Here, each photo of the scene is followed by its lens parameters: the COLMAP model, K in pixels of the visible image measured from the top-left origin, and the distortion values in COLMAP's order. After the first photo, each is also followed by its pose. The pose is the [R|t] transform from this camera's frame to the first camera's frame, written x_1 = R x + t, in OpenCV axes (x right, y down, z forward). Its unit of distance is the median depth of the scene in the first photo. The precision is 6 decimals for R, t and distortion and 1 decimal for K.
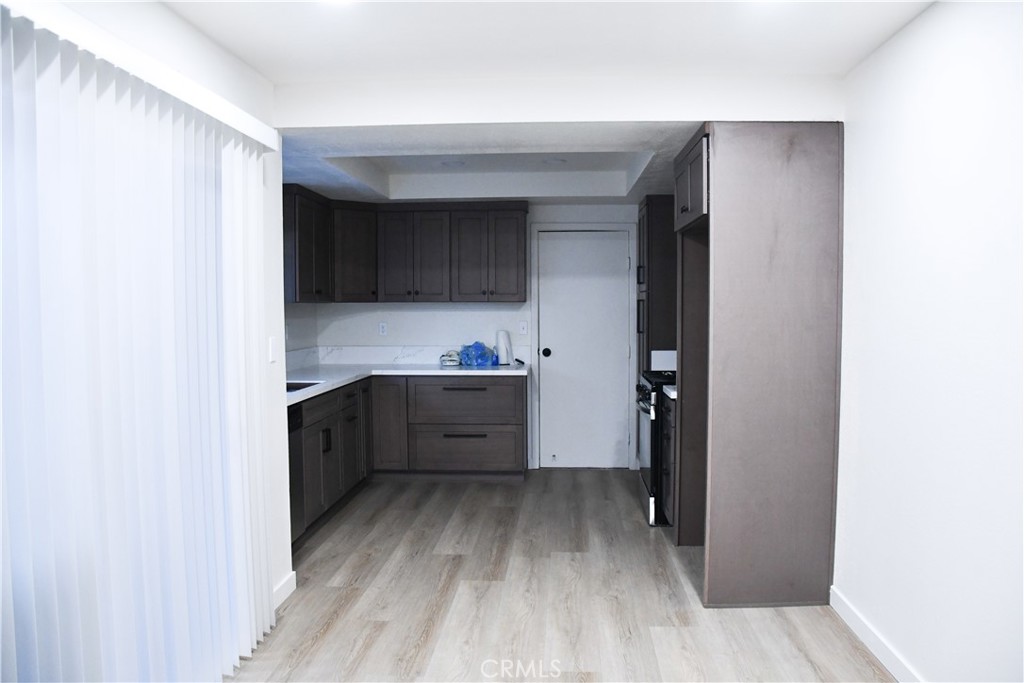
lens RADIAL K [[800.7, 0, 510.4], [0, 800.7, 349.0], [0, 0, 1]] dist [-0.158075, 0.114428]
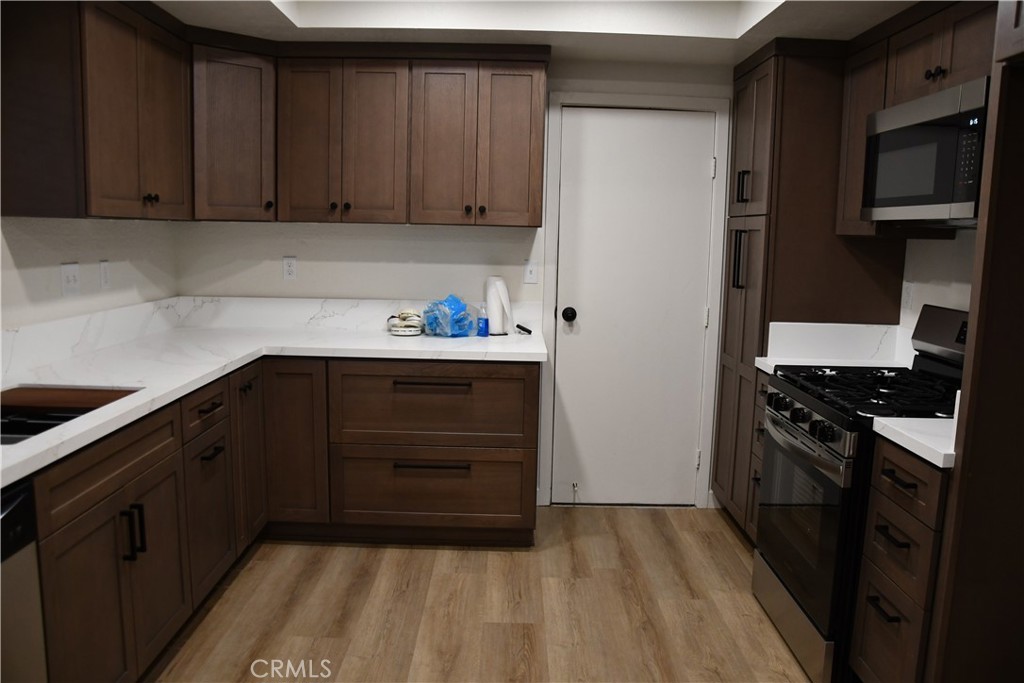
lens RADIAL K [[800.7, 0, 510.4], [0, 800.7, 349.0], [0, 0, 1]] dist [-0.158075, 0.114428]
pose [[0.997598, 0.015336, 0.067544, -0.039737], [-0.021245, 0.995924, 0.087663, -0.022348], [-0.065924, -0.088888, 0.993858, 0.435530]]
